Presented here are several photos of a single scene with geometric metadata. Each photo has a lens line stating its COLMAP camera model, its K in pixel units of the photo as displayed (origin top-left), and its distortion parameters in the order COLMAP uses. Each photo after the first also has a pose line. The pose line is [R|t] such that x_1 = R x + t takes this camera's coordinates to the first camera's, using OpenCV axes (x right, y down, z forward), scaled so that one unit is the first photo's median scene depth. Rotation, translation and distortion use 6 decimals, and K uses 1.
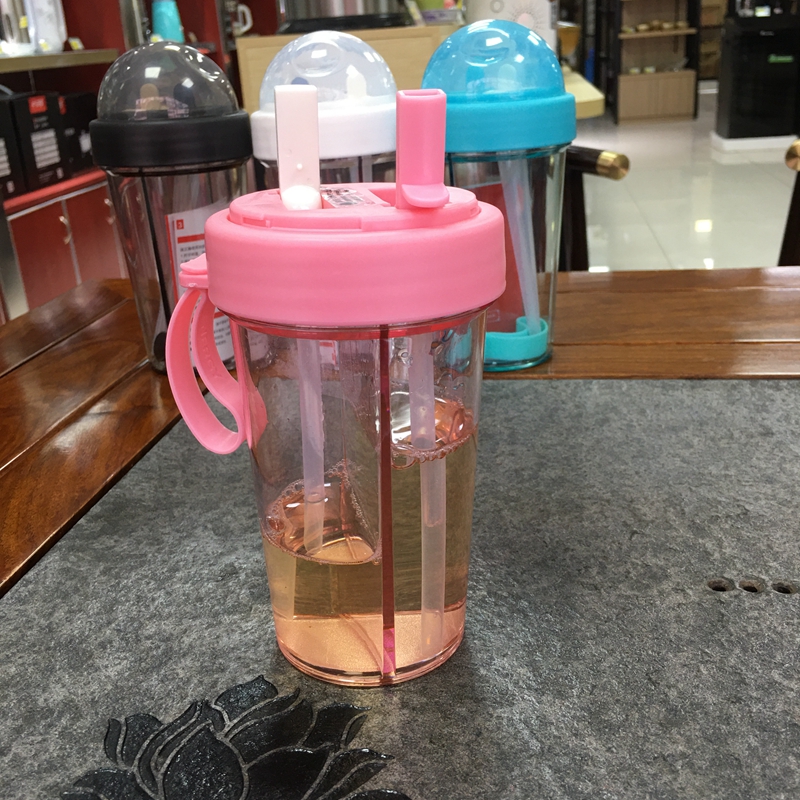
lens RADIAL K [[919.8, 0, 402.6], [0, 919.8, 397.2], [0, 0, 1]] dist [0.088573, -0.160157]
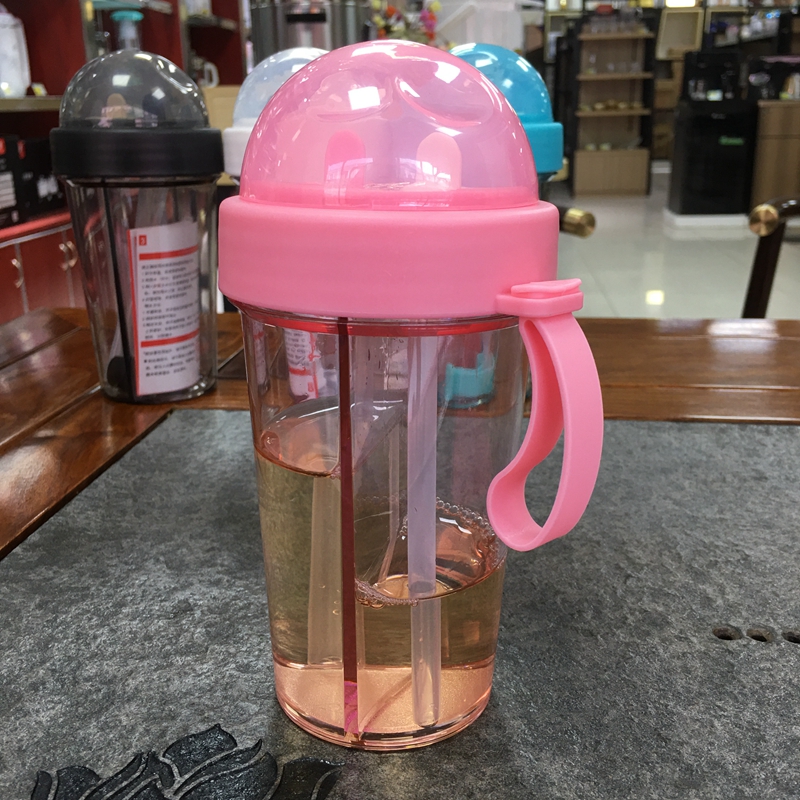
lens RADIAL K [[921.5, 0, 401.2], [0, 921.5, 398.4], [0, 0, 1]] dist [0.093334, -0.178448]
pose [[0.998244, 0.033193, 0.049053, -0.023187], [-0.029880, 0.997319, -0.066795, 0.033393], [-0.051138, 0.065212, 0.996560, 0.069600]]
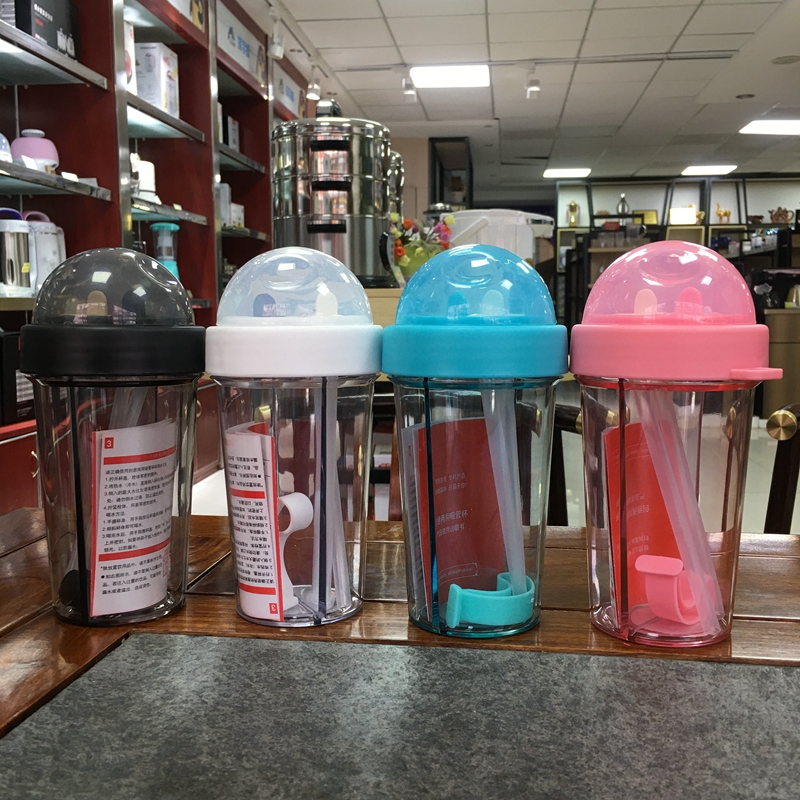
lens RADIAL K [[911.1, 0, 401.5], [0, 911.1, 397.6], [0, 0, 1]] dist [0.087248, -0.136925]
pose [[0.998217, 0.056143, 0.020245, 0.012009], [-0.048552, 0.961187, -0.271594, -0.010934], [-0.034707, 0.270127, 0.962199, 0.190293]]
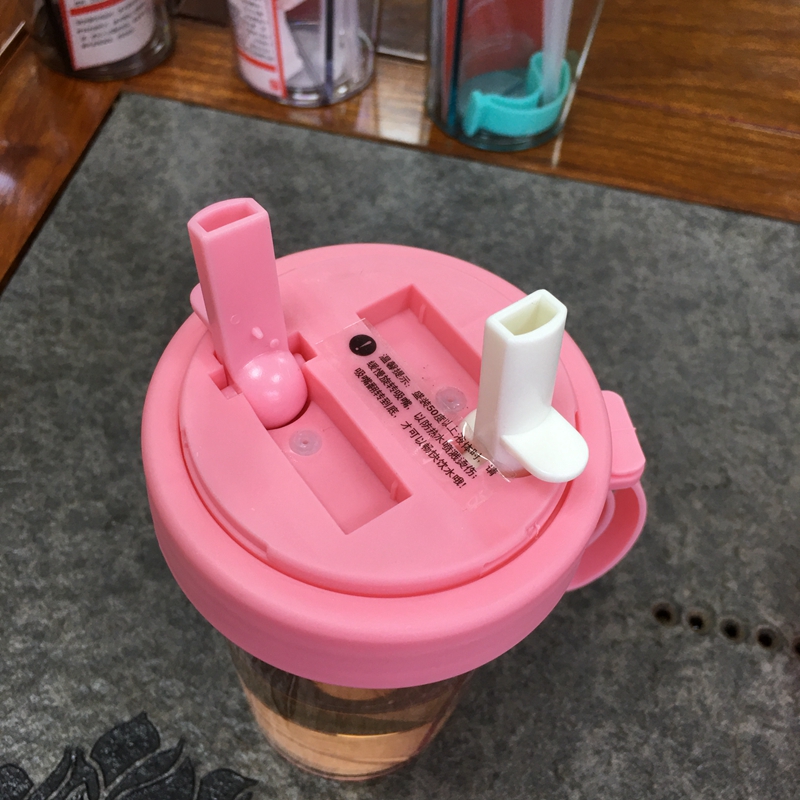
lens RADIAL K [[924.2, 0, 400.0], [0, 924.2, 400.0], [0, 0, 1]] dist [0.088863, -0.192110]
pose [[0.991437, 0.112780, 0.065823, 0.002265], [-0.130041, 0.806815, 0.576315, -0.354746], [0.011890, -0.579940, 0.814572, 0.296504]]
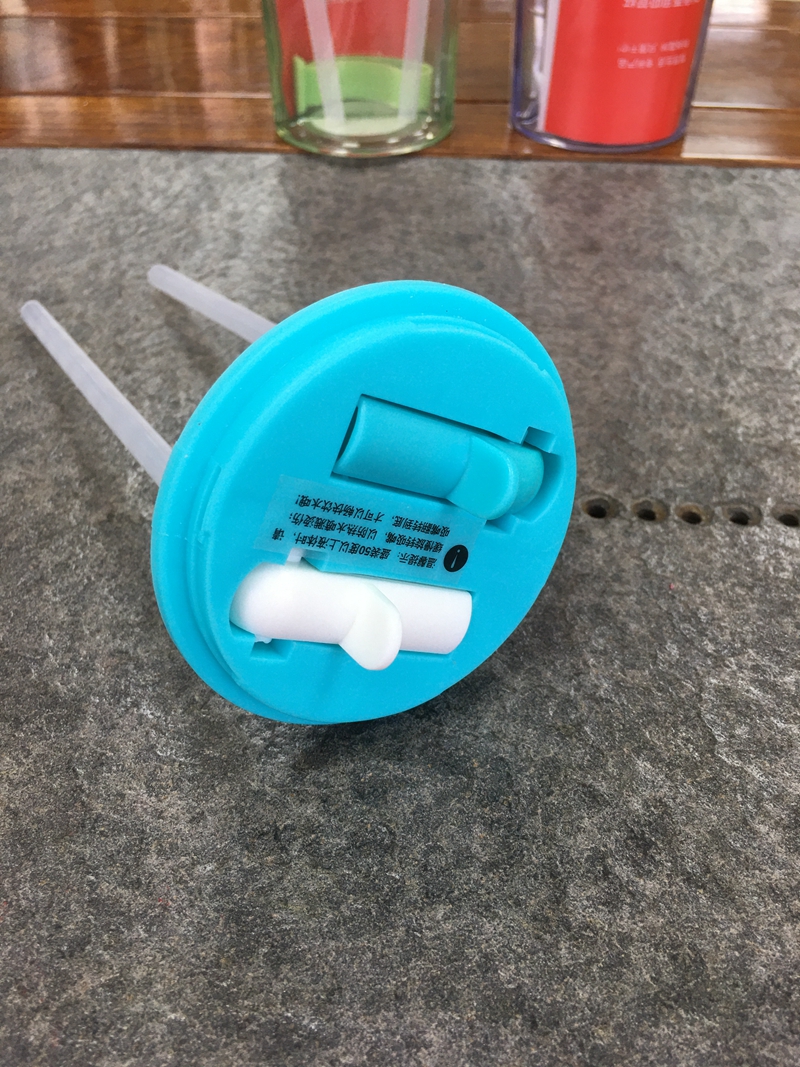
lens RADIAL K [[930.2, 0, 406.1], [0, 930.2, 536.9], [0, 0, 1]] dist [0.079644, -0.160904]
pose [[0.994230, -0.016539, 0.105991, 0.180294], [-0.023759, 0.929557, 0.367913, -0.015612], [-0.104609, -0.368308, 0.923800, 0.290806]]
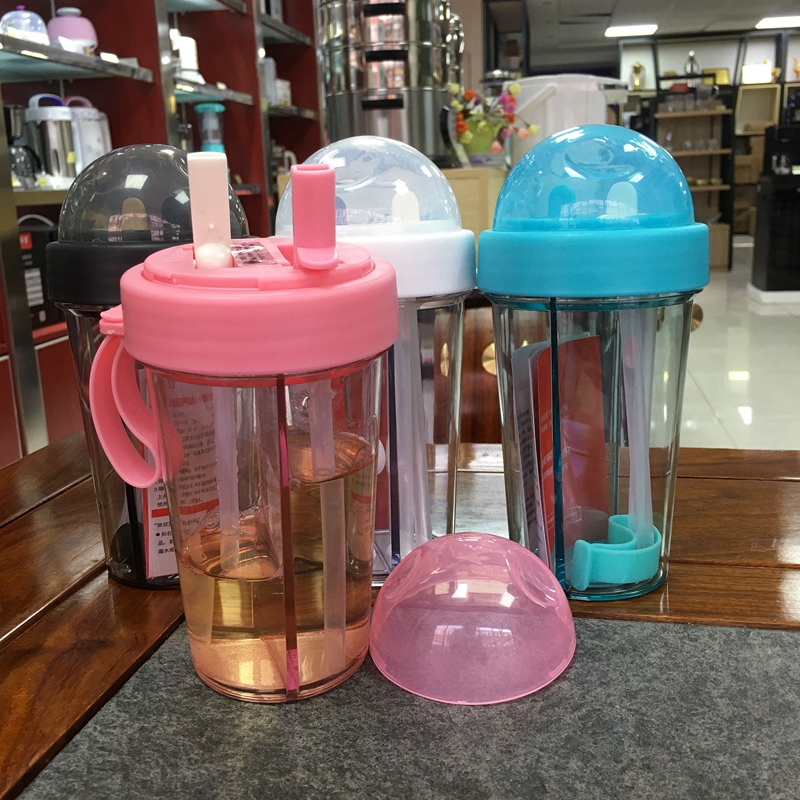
lens RADIAL K [[919.8, 0, 402.6], [0, 919.8, 397.2], [0, 0, 1]] dist [0.088573, -0.160157]
pose [[0.998875, 0.034082, -0.032977, -0.036306], [-0.038525, 0.988663, -0.145123, -0.090922], [0.027657, 0.146230, 0.988864, 0.341933]]
